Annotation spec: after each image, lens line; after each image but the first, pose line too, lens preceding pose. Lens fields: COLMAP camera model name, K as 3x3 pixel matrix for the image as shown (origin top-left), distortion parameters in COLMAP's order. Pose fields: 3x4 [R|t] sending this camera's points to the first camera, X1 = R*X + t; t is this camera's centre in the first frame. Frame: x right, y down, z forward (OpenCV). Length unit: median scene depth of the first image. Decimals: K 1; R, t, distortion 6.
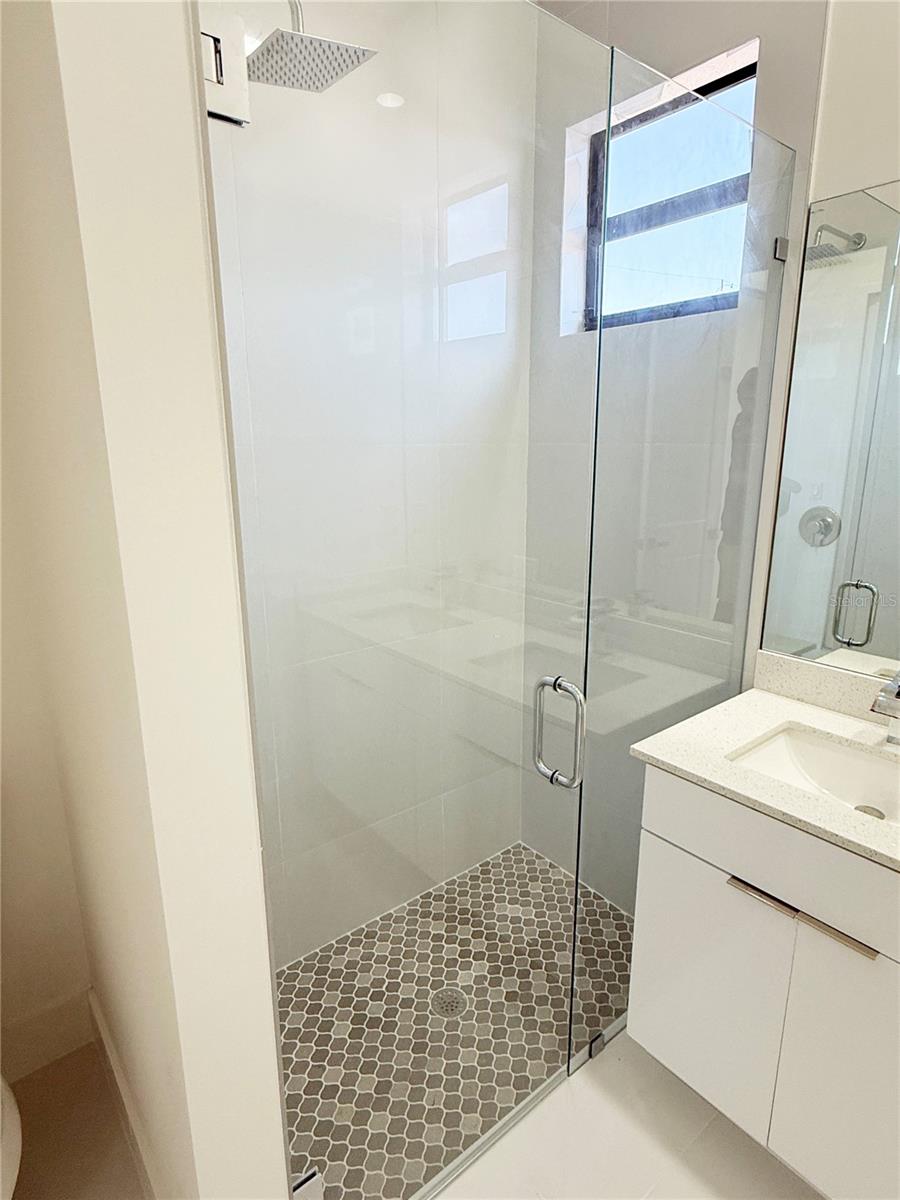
lens RADIAL K [[665.6, 0, 453.2], [0, 665.6, 596.5], [0, 0, 1]] dist [-0.000691, 0.000700]
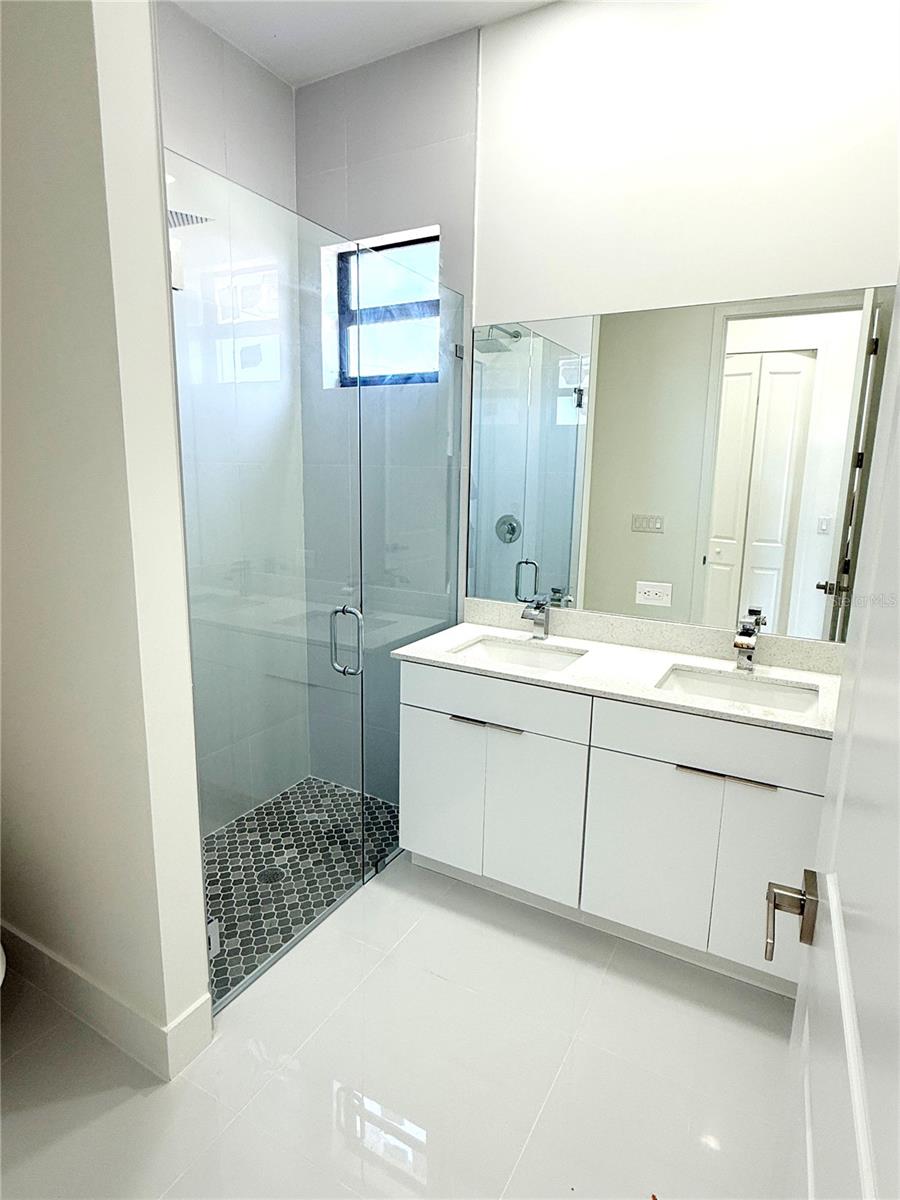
lens RADIAL K [[665.6, 0, 453.2], [0, 665.6, 596.5], [0, 0, 1]] dist [-0.000691, 0.000700]
pose [[0.929317, -0.047036, 0.366275, -0.128534], [0.062585, 0.997568, -0.030686, 0.112328], [-0.363941, 0.051441, 0.930000, -0.405922]]
